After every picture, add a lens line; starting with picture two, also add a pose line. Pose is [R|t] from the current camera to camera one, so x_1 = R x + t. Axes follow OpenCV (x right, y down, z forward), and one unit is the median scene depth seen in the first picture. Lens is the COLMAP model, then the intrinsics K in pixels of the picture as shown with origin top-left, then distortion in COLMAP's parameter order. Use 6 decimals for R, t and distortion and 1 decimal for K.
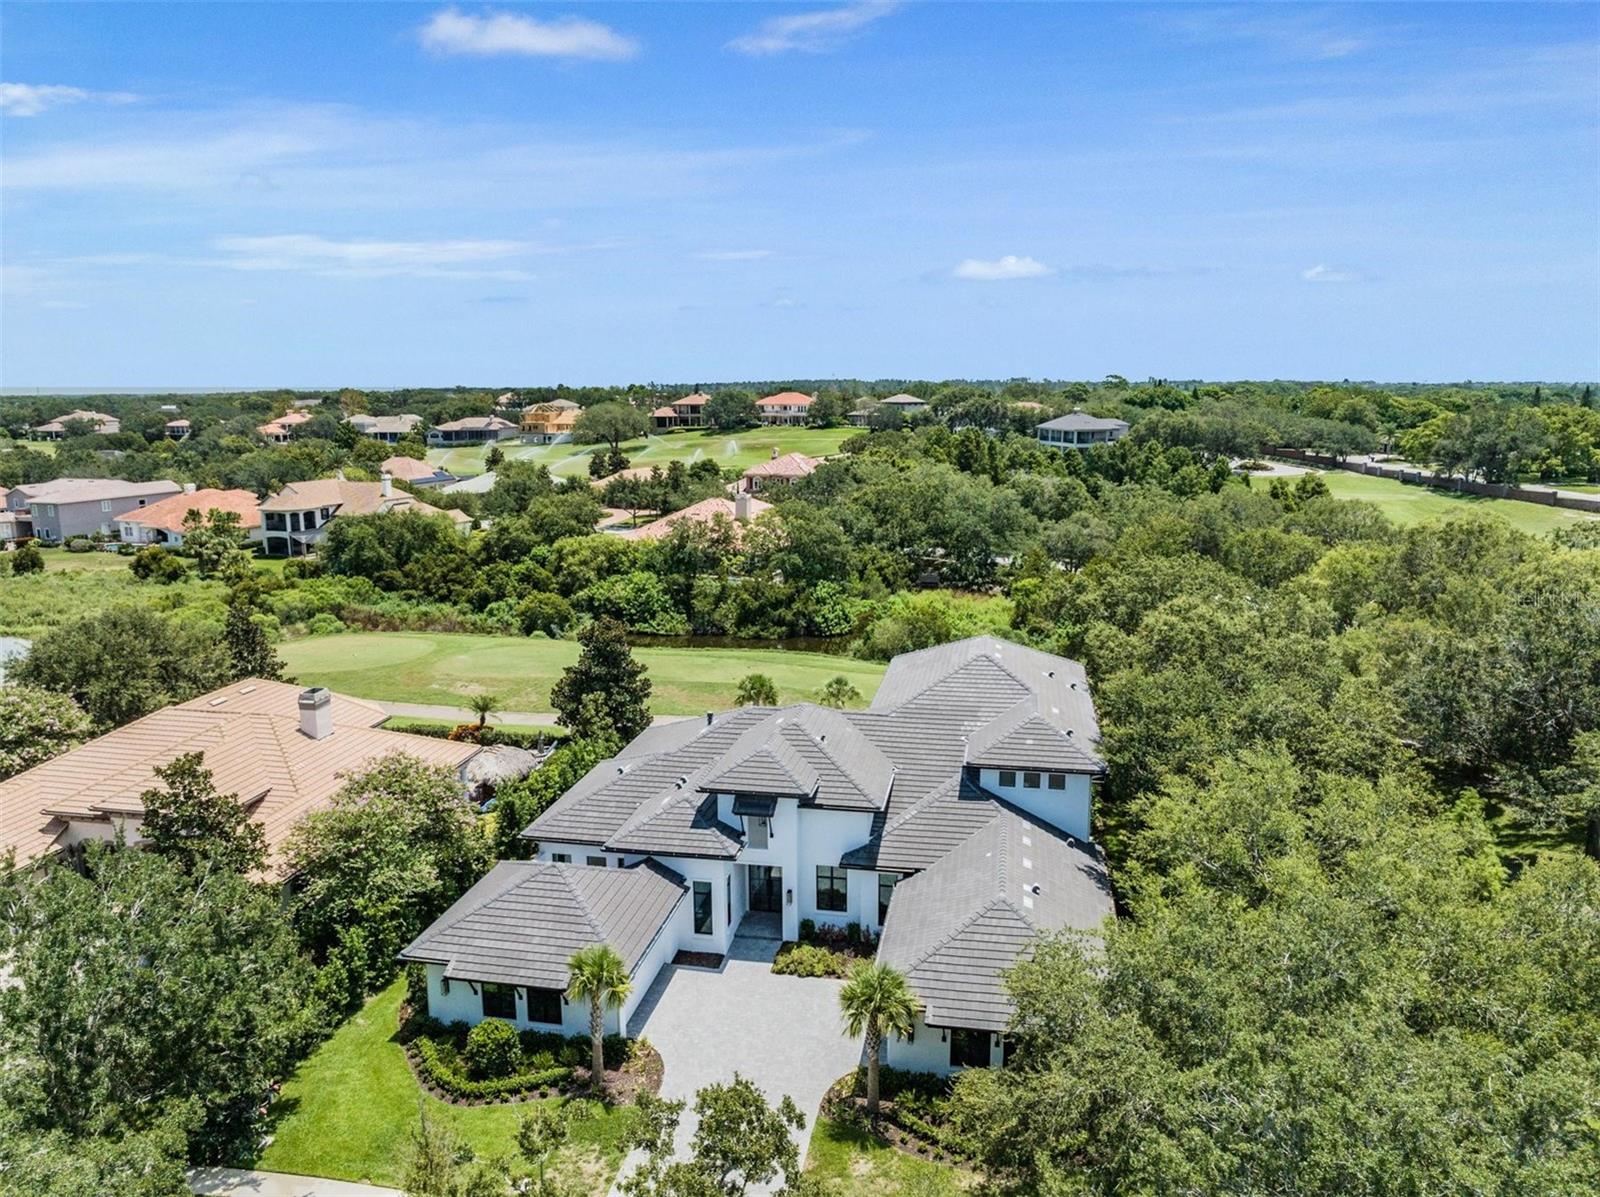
lens RADIAL K [[1126.7, 0, 800.0], [0, 1126.7, 598.5], [0, 0, 1]] dist [-0.035263, 0.001550]
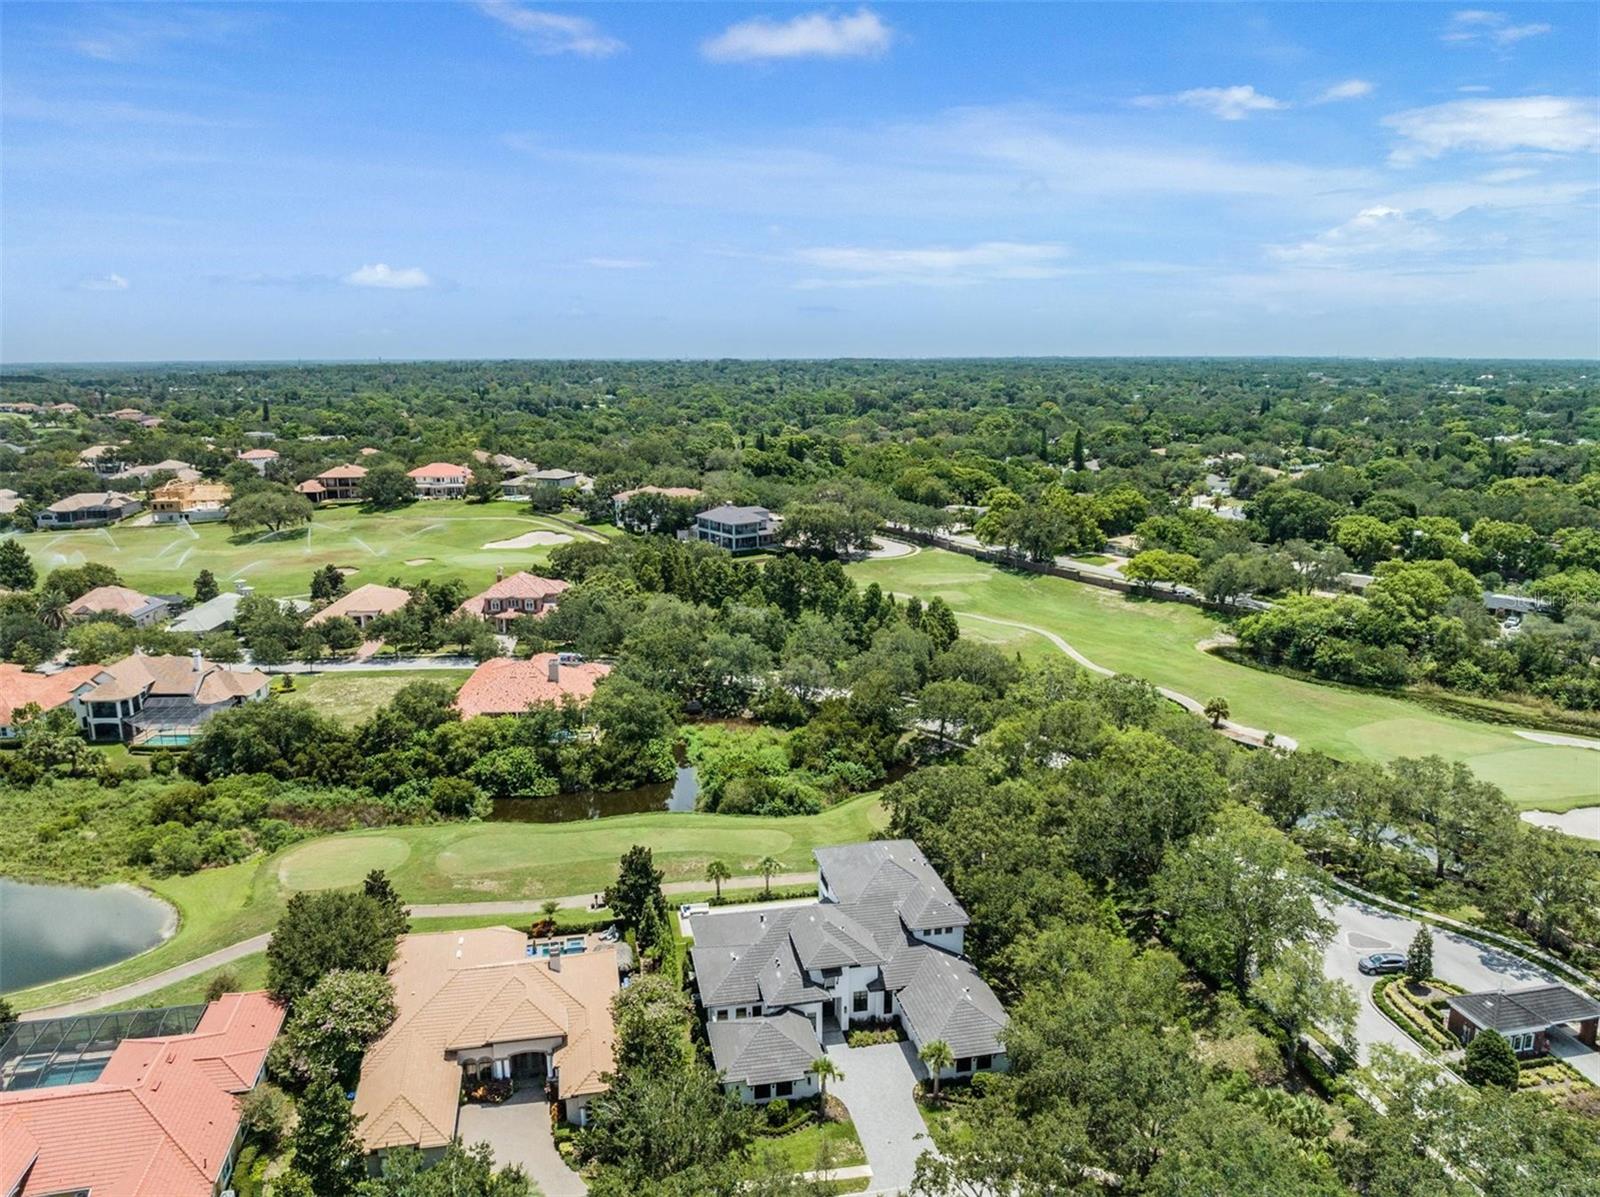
lens RADIAL K [[1139.7, 0, 800.0], [0, 1139.7, 598.5], [0, 0, 1]] dist [-0.026228, -0.020459]
pose [[0.925271, -0.076115, 0.371592, -0.324912], [0.067504, 0.997064, 0.036149, -0.231869], [-0.373252, -0.008363, 0.927692, -0.370052]]
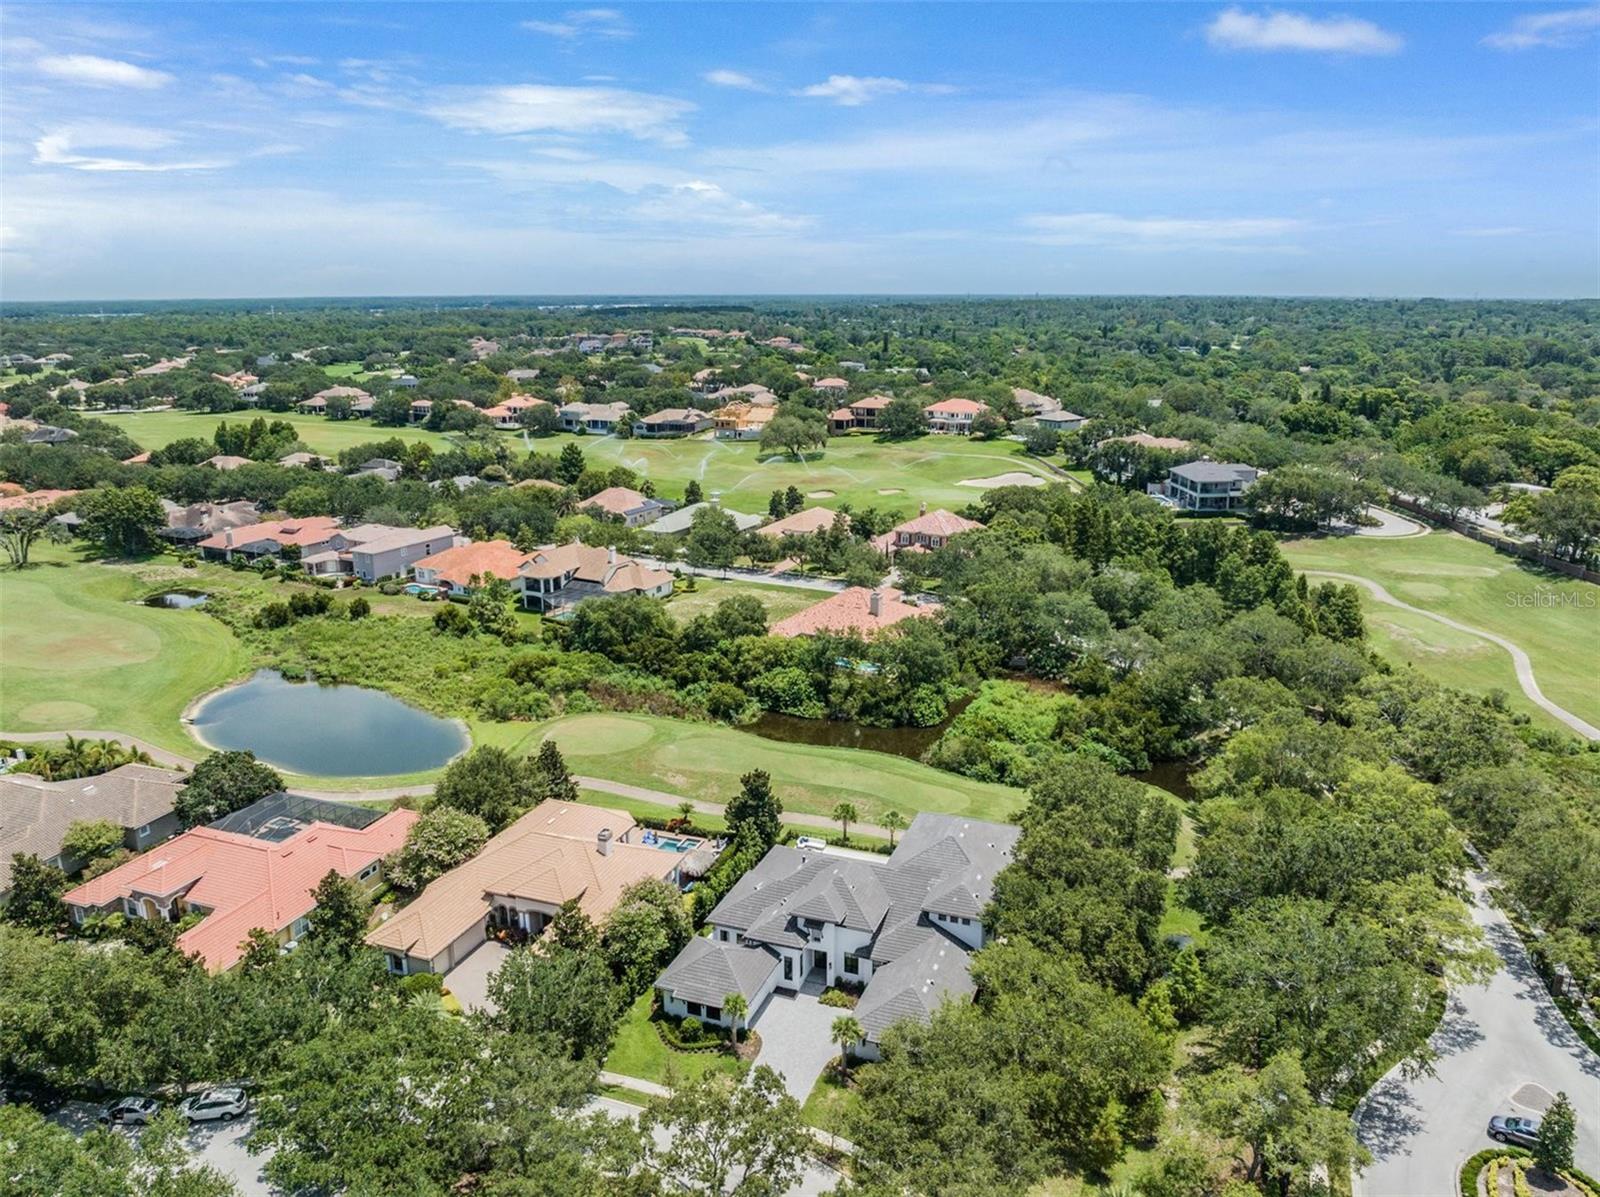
lens RADIAL K [[1159.4, 0, 800.0], [0, 1159.4, 598.5], [0, 0, 1]] dist [-0.023783, 0.002650]
pose [[0.985486, 0.046134, -0.163367, 0.101123], [-0.034088, 0.996541, 0.075789, -0.228386], [0.166298, -0.069120, 0.983650, -0.426499]]
